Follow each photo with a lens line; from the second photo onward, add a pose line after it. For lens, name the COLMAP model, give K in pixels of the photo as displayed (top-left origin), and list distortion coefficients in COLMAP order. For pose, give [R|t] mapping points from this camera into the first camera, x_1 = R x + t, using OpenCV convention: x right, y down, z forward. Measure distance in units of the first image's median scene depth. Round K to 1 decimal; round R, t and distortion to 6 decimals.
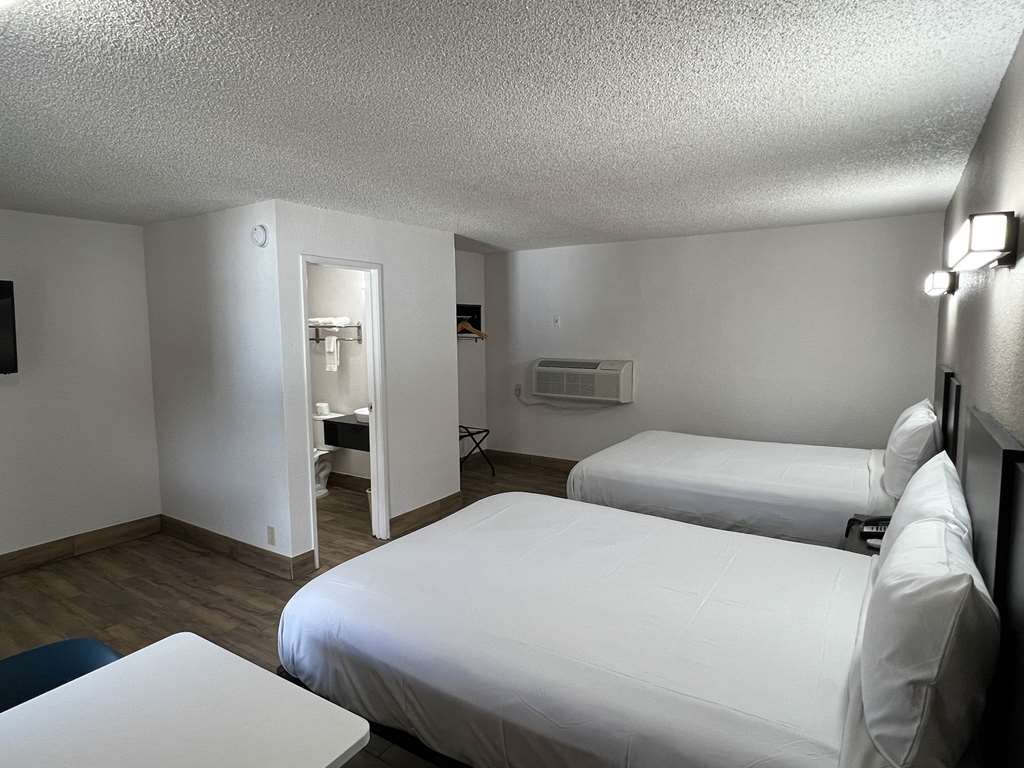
lens RADIAL K [[564.8, 0, 515.9], [0, 564.8, 385.9], [0, 0, 1]] dist [-0.002079, -0.000604]
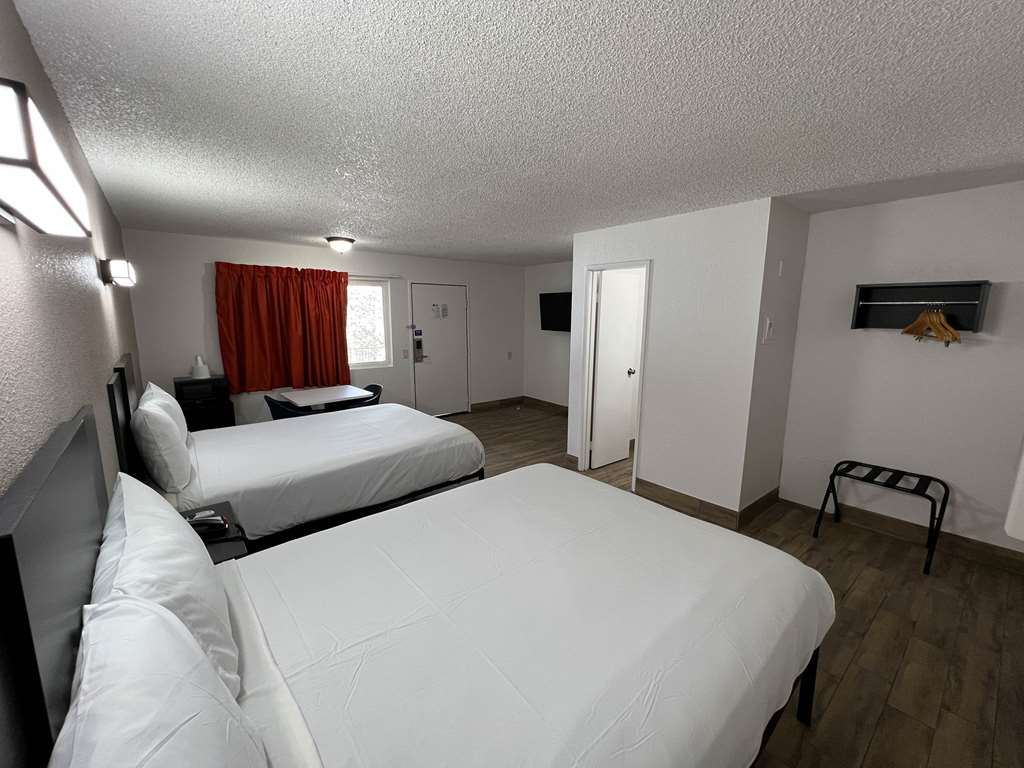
lens RADIAL K [[417.0, 0, 512.0], [0, 417.0, 384.0], [0, 0, 1]] dist [0.000378, 0.000184]
pose [[-0.316723, 0.167582, -0.933597, 0.636939], [-0.085596, 0.975203, 0.204088, -0.112394], [0.944648, 0.144551, -0.294525, 0.952999]]
